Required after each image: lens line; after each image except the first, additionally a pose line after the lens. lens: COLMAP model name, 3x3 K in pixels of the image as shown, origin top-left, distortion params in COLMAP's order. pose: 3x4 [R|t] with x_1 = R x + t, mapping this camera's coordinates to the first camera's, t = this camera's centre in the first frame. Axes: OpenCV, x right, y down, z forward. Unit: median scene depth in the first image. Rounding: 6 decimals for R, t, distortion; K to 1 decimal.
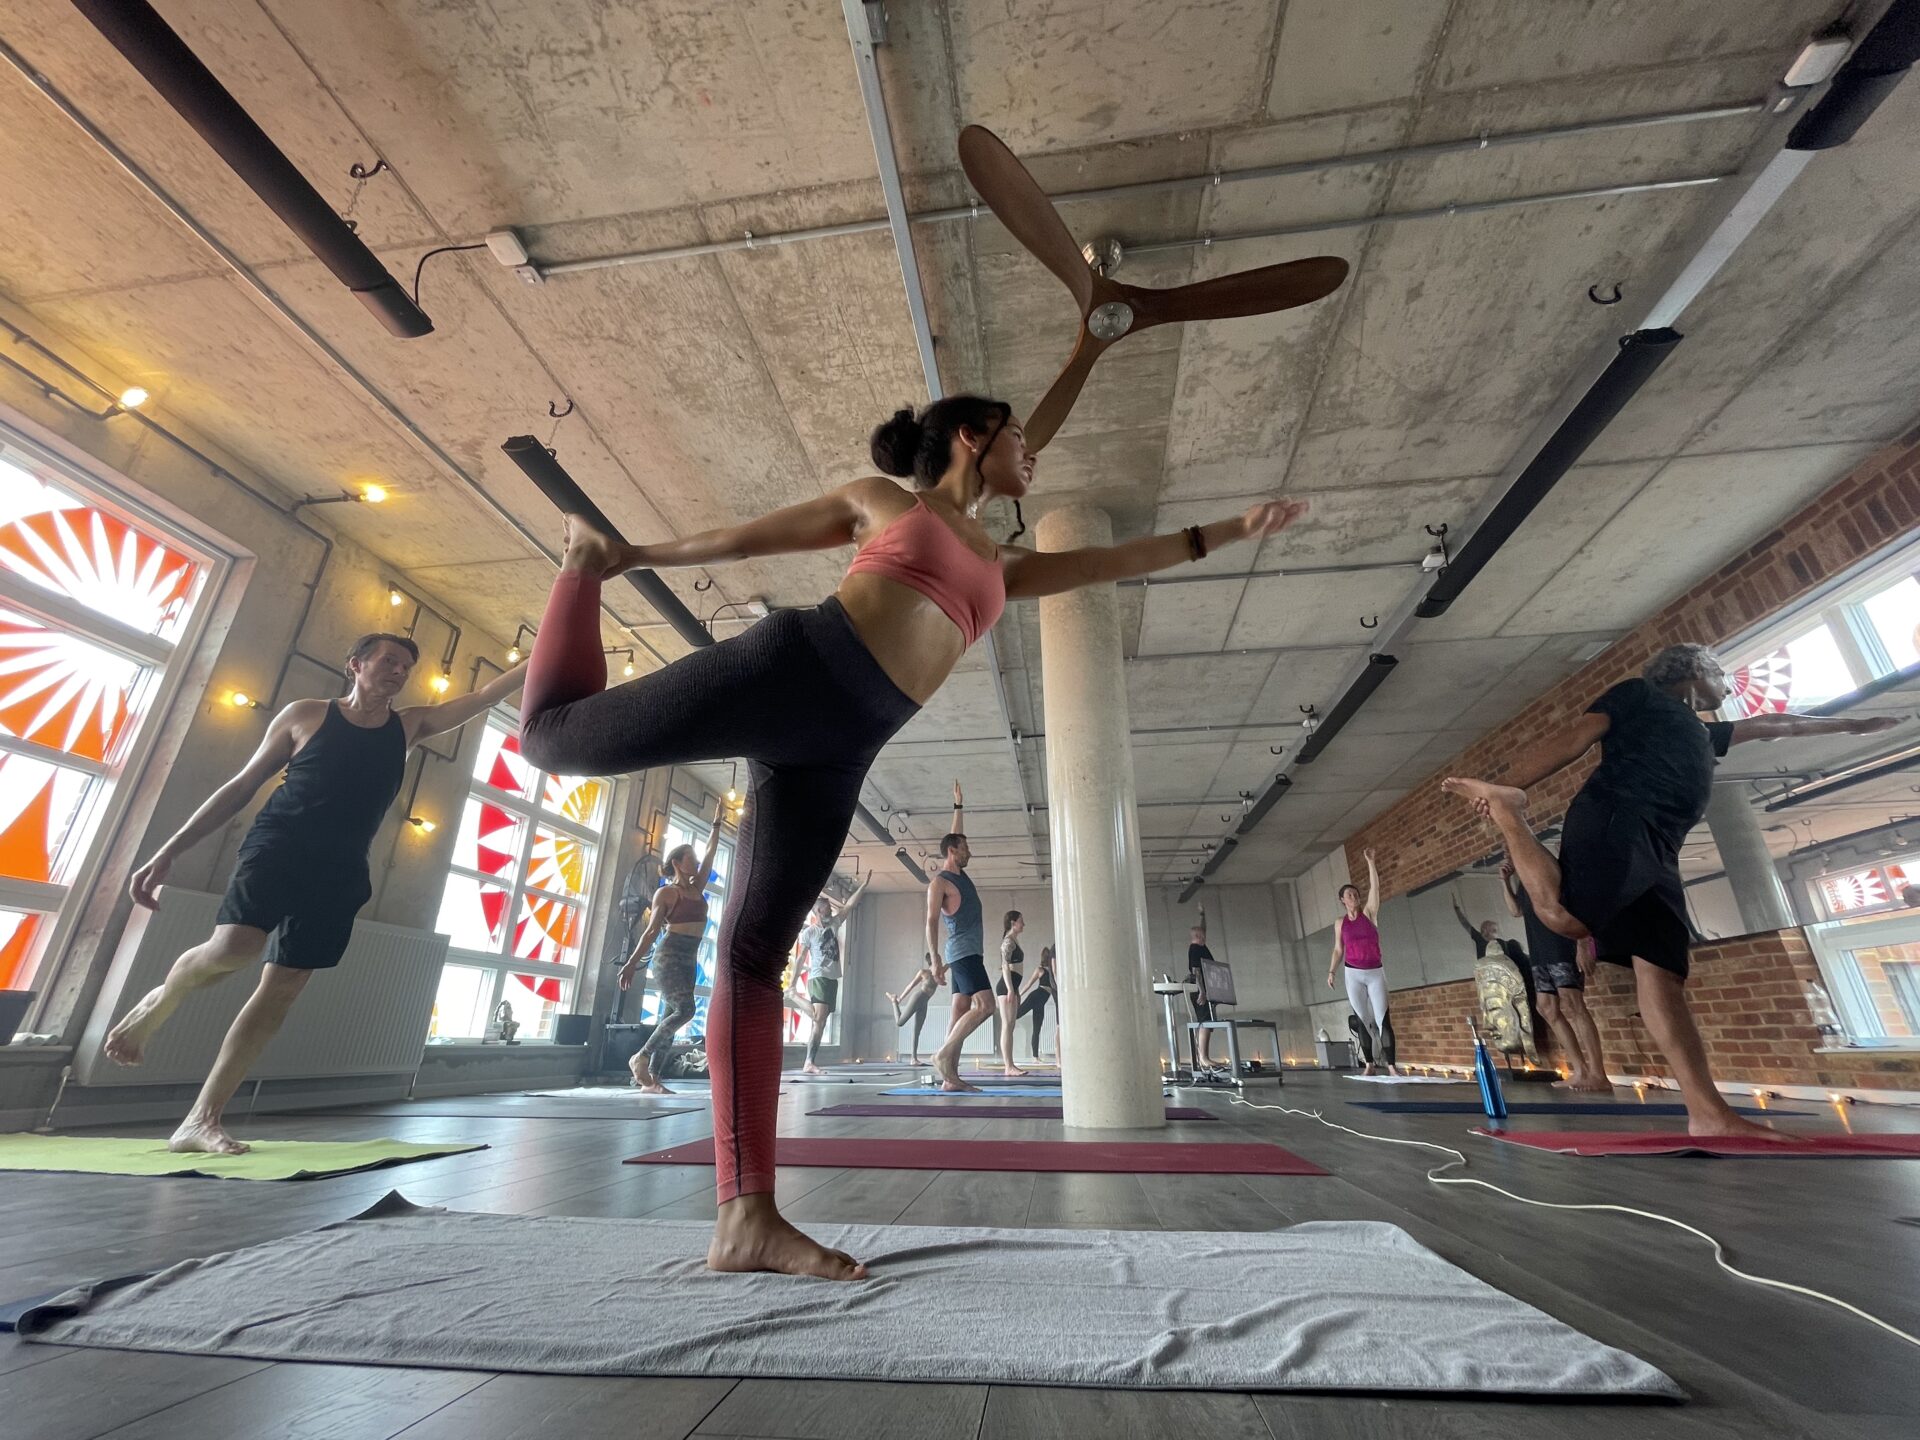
lens RADIAL K [[778.5, 0, 961.3], [0, 778.5, 717.8], [0, 0, 1]] dist [-0.001801, 0.000130]
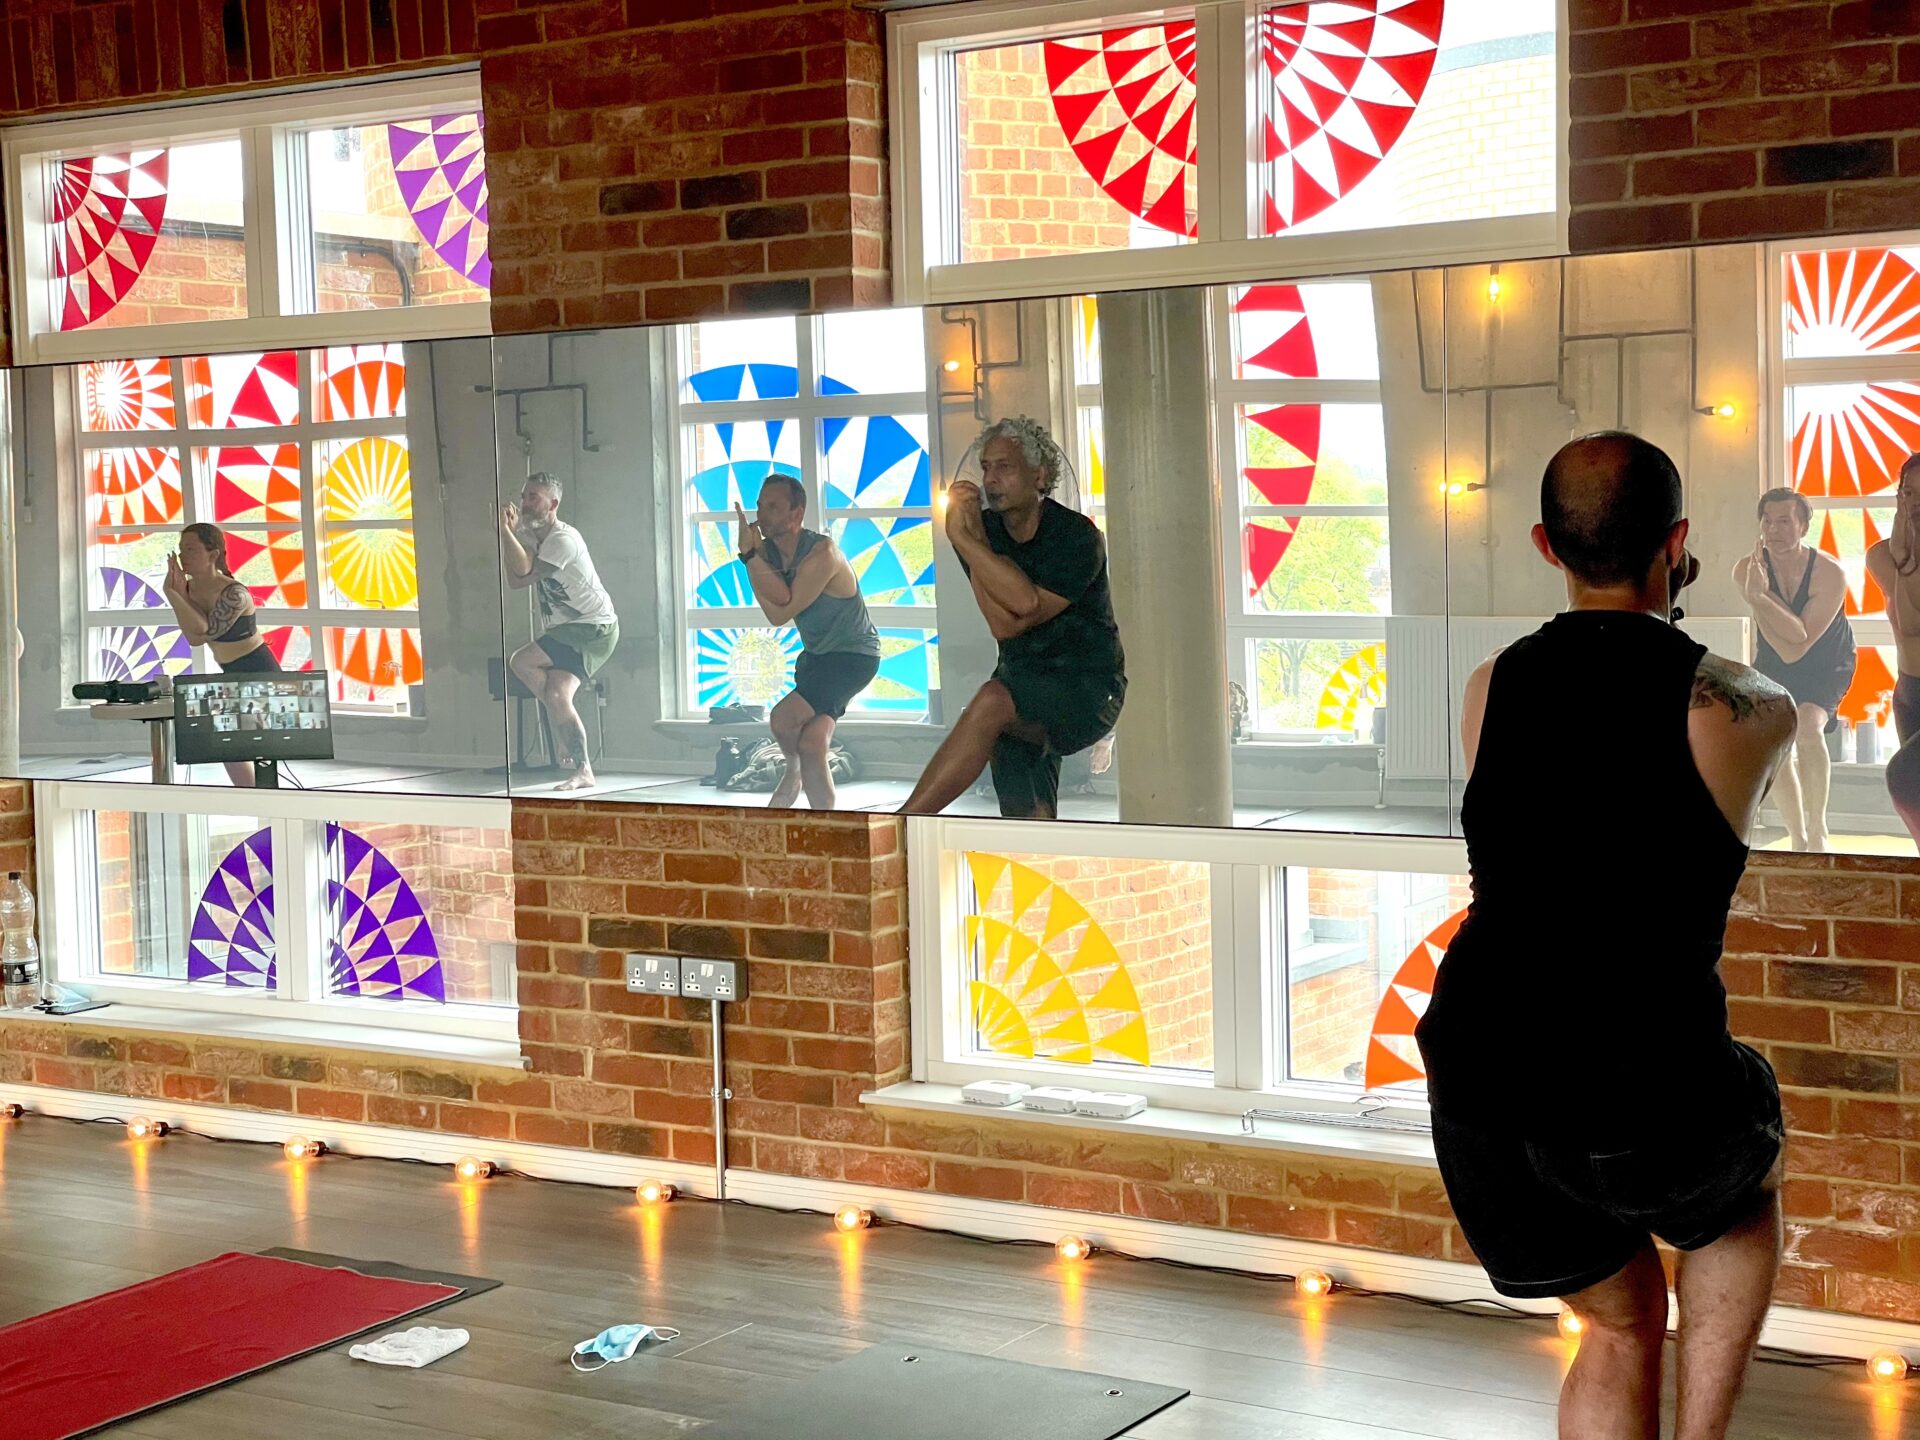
lens RADIAL K [[2834.4, 0, 959.5], [0, 2834.4, 718.6], [0, 0, 1]] dist [0.135309, 0.000000]
pose [[0.425753, -0.072799, 0.901906, -0.209053], [-0.326717, 0.917144, 0.228259, -0.305004], [-0.843795, -0.391850, 0.366692, -0.076883]]
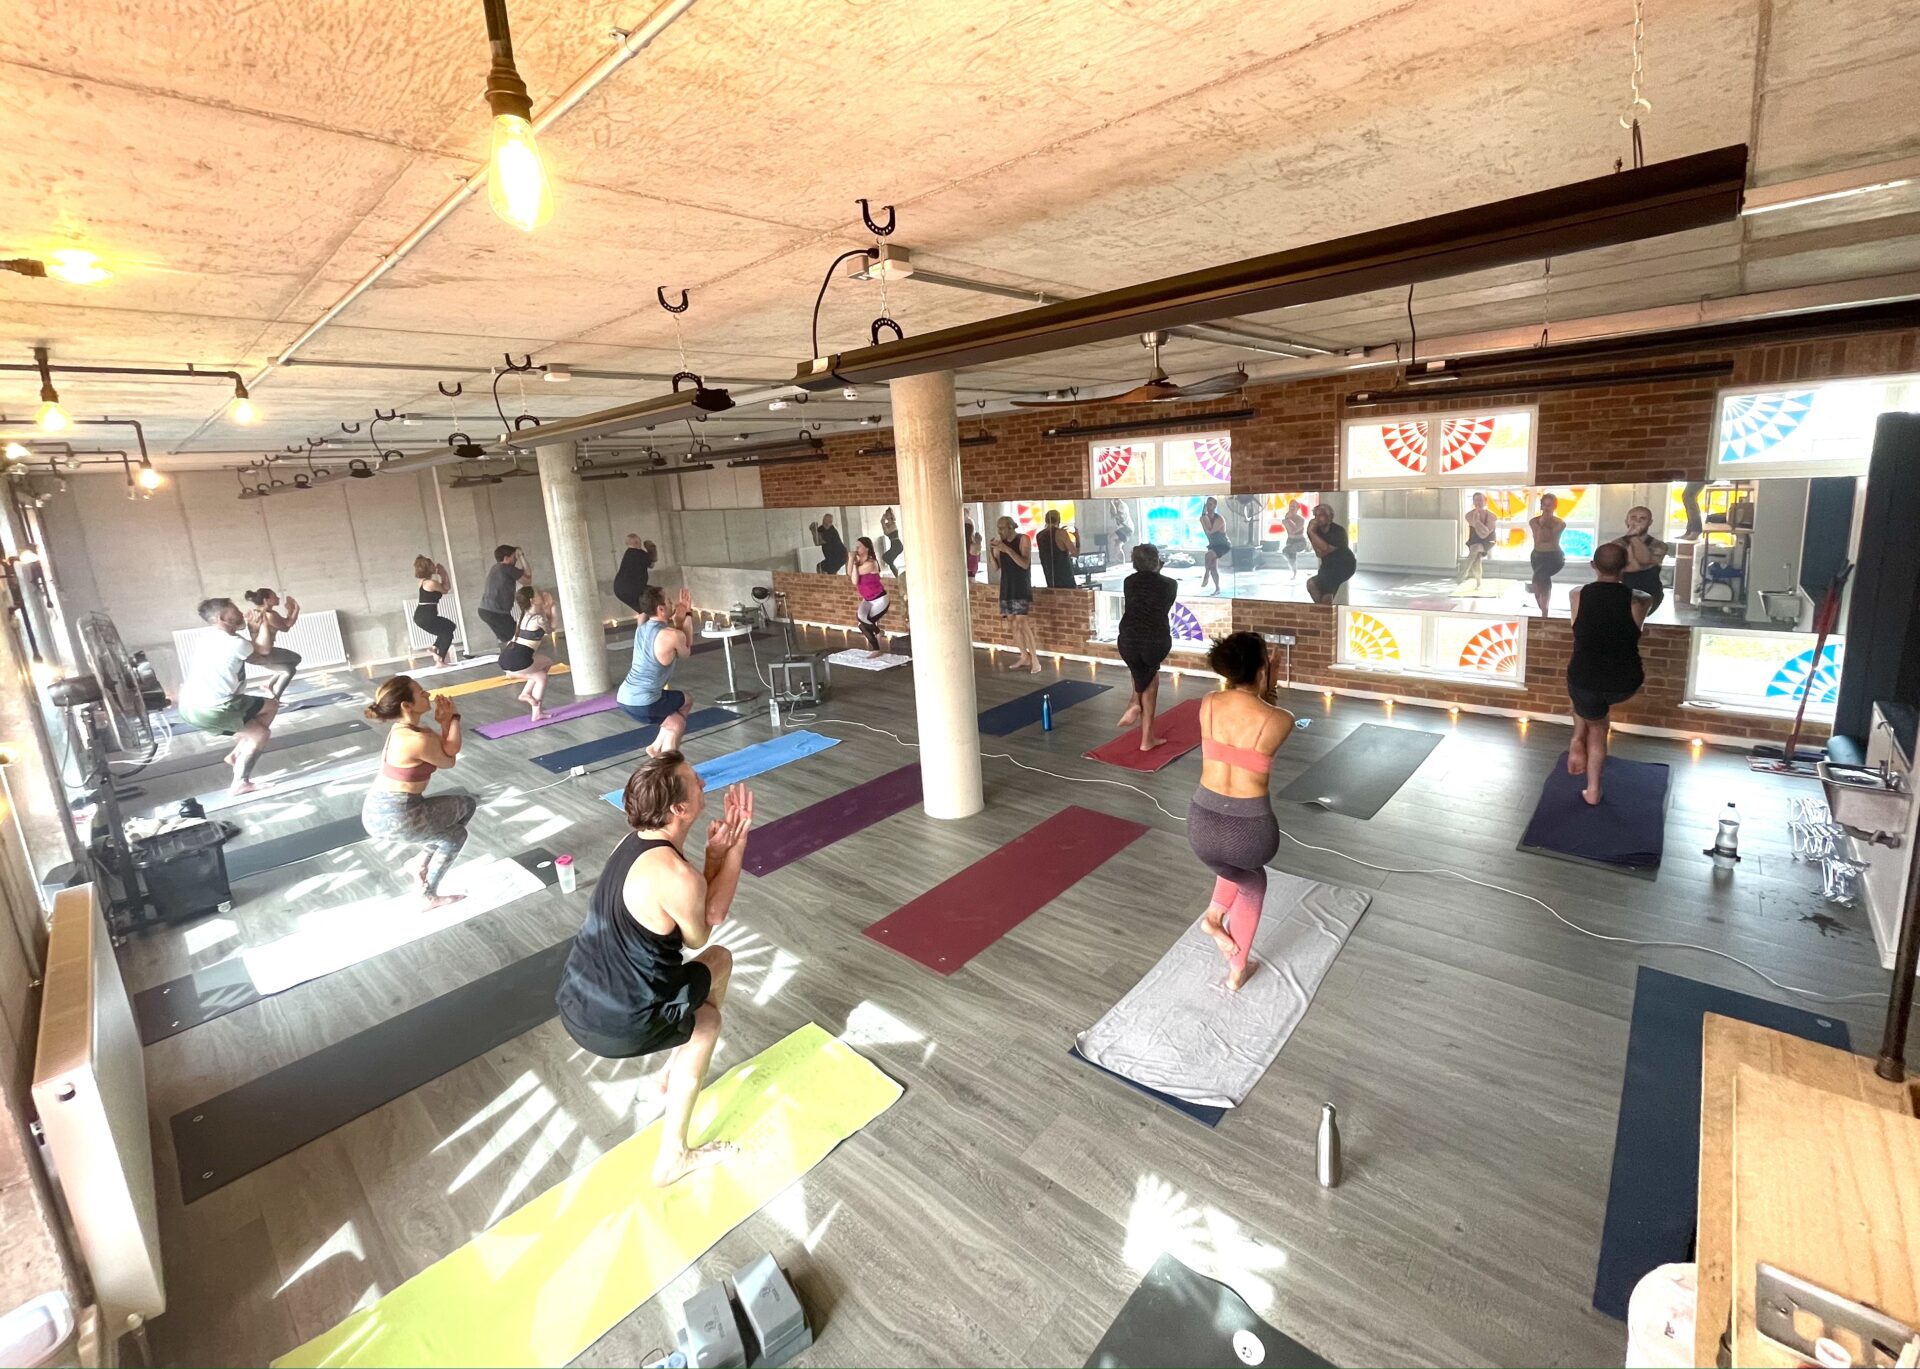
lens RADIAL K [[807.5, 0, 997.8], [0, 807.5, 617.5], [0, 0, 1]] dist [0.001527, -0.001977]
pose [[0.552357, -0.181263, 0.813662, -0.757417], [-0.265511, 0.886984, 0.377840, -0.367813], [-0.790194, -0.424739, 0.441804, 0.213427]]
